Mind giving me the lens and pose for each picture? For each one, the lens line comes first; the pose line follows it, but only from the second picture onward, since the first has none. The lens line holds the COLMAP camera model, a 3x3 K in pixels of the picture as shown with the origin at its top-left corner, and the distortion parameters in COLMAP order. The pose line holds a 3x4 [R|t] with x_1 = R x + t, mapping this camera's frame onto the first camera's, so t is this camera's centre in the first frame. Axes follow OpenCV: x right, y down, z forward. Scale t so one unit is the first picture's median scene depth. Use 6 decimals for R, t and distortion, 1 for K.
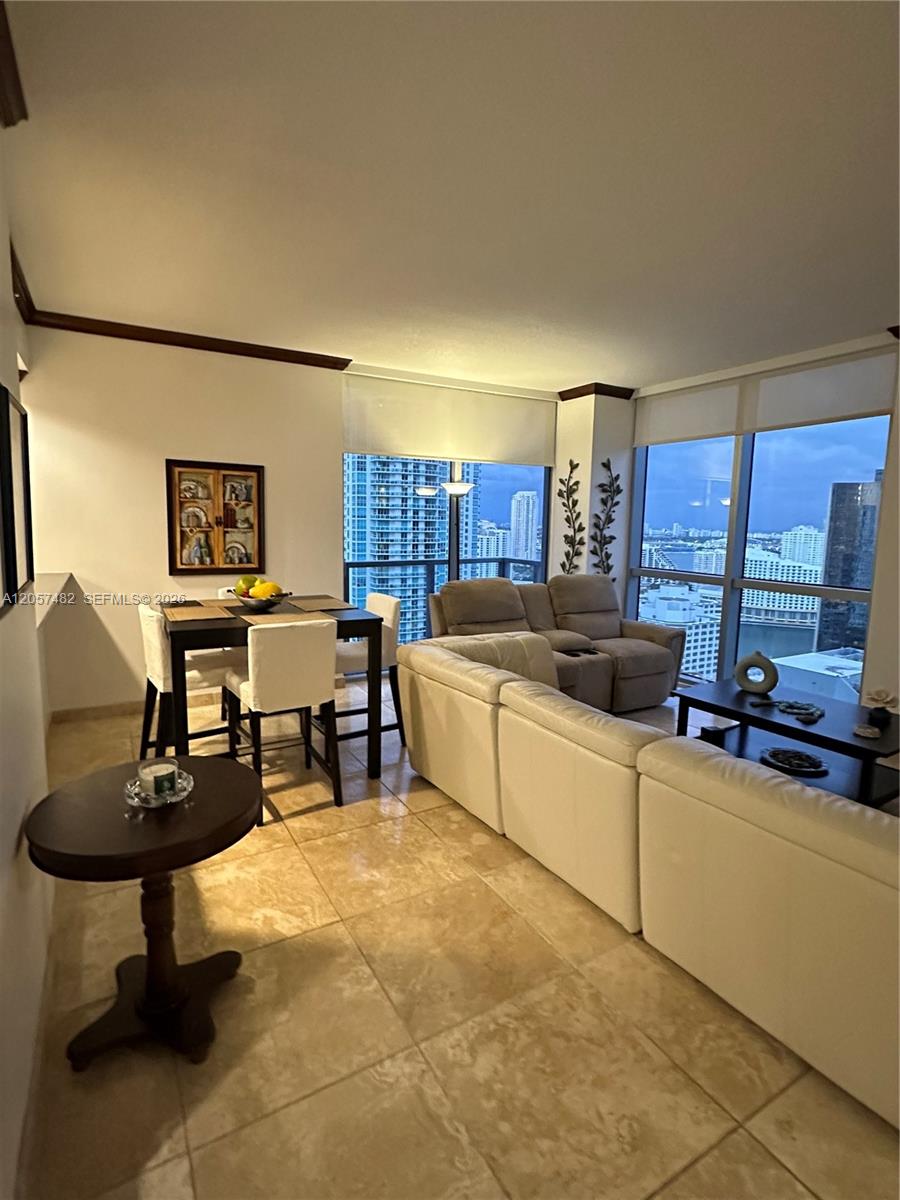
lens RADIAL K [[596.3, 0, 447.8], [0, 596.3, 598.6], [0, 0, 1]] dist [-0.003817, 0.000692]
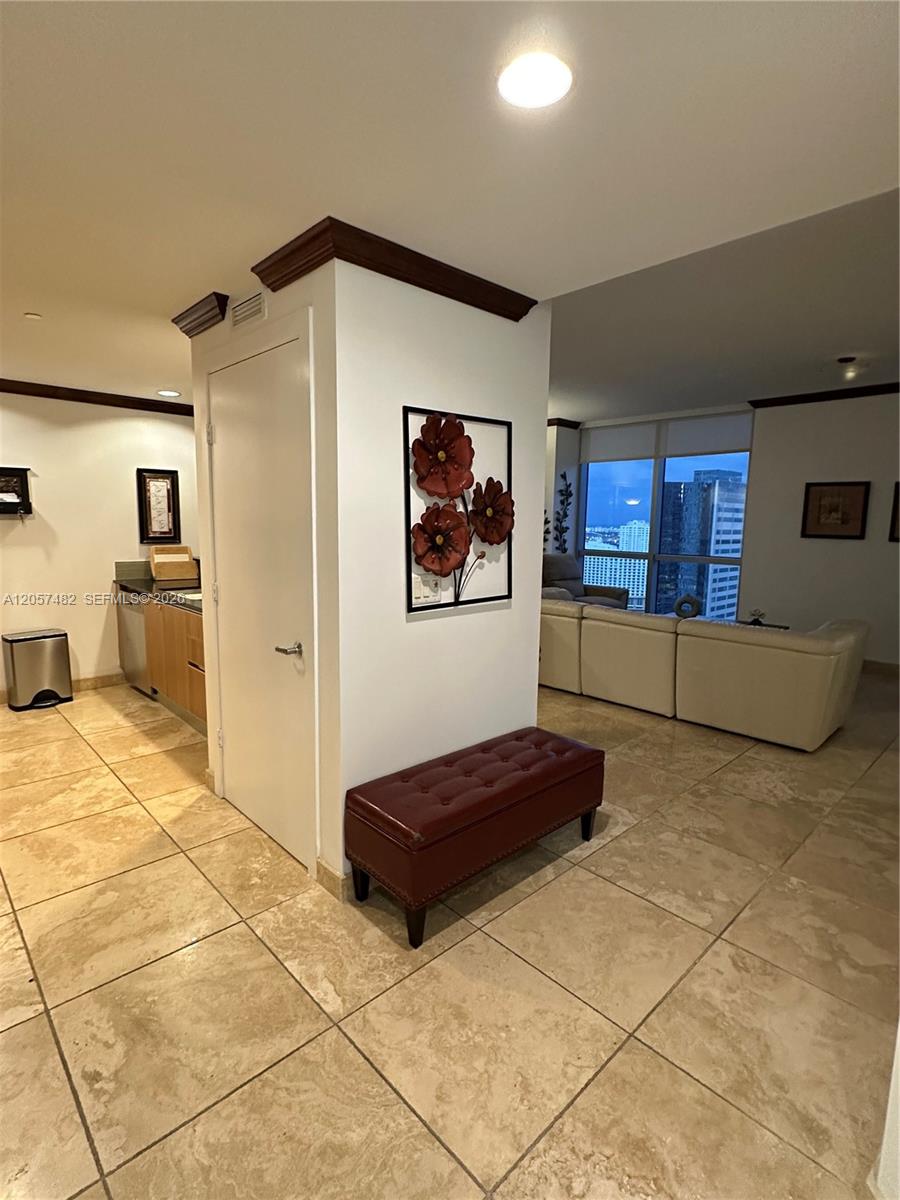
lens RADIAL K [[596.3, 0, 447.7], [0, 596.3, 602.6], [0, 0, 1]] dist [-0.003817, 0.000692]
pose [[0.972946, -0.036437, 0.228140, -0.523414], [0.033440, 0.999296, 0.016989, 0.063124], [-0.228598, -0.008900, 0.973480, -0.481441]]
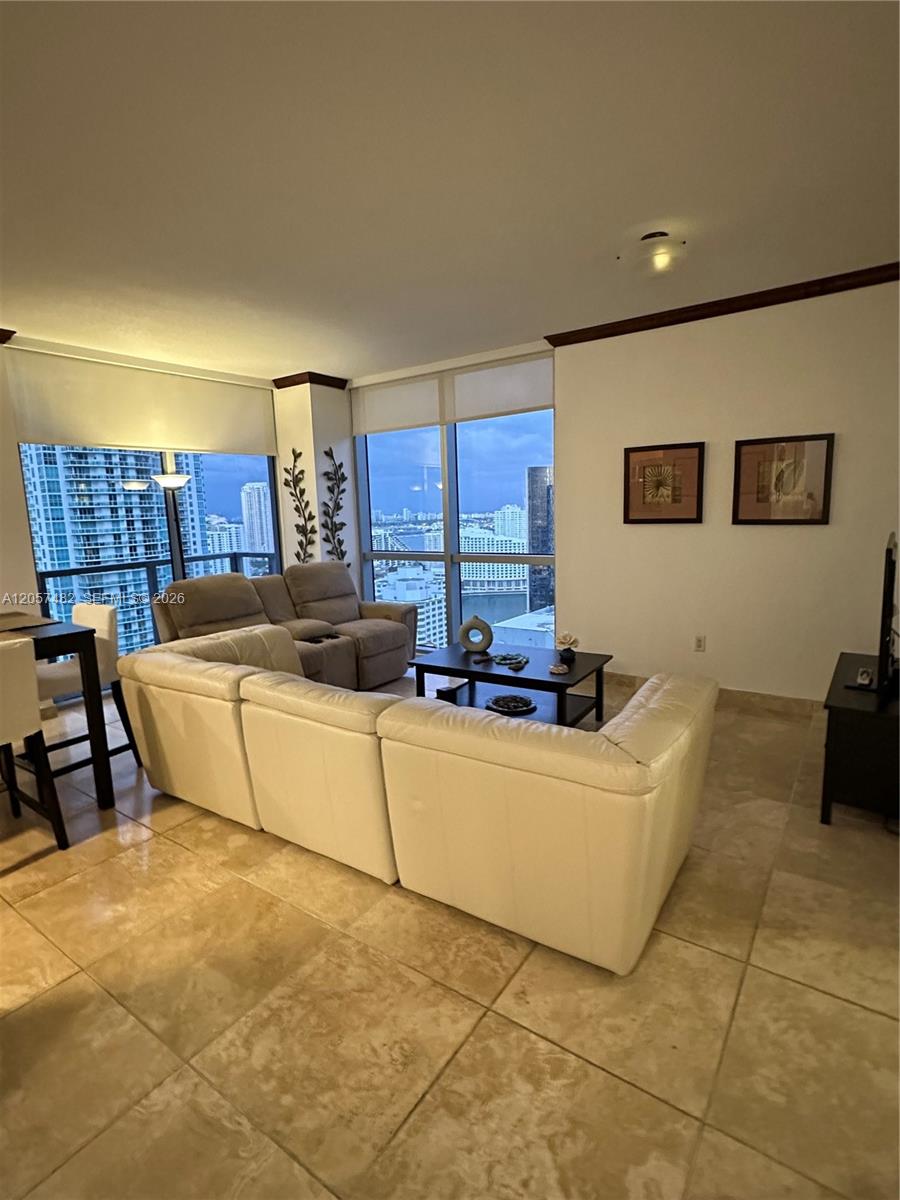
lens RADIAL K [[596.3, 0, 447.6], [0, 596.3, 600.4], [0, 0, 1]] dist [-0.003817, 0.000692]
pose [[0.906560, -0.111711, 0.407025, 0.010339], [0.103655, 0.993732, 0.041868, 0.006668], [-0.409151, 0.004235, 0.912457, -0.022728]]
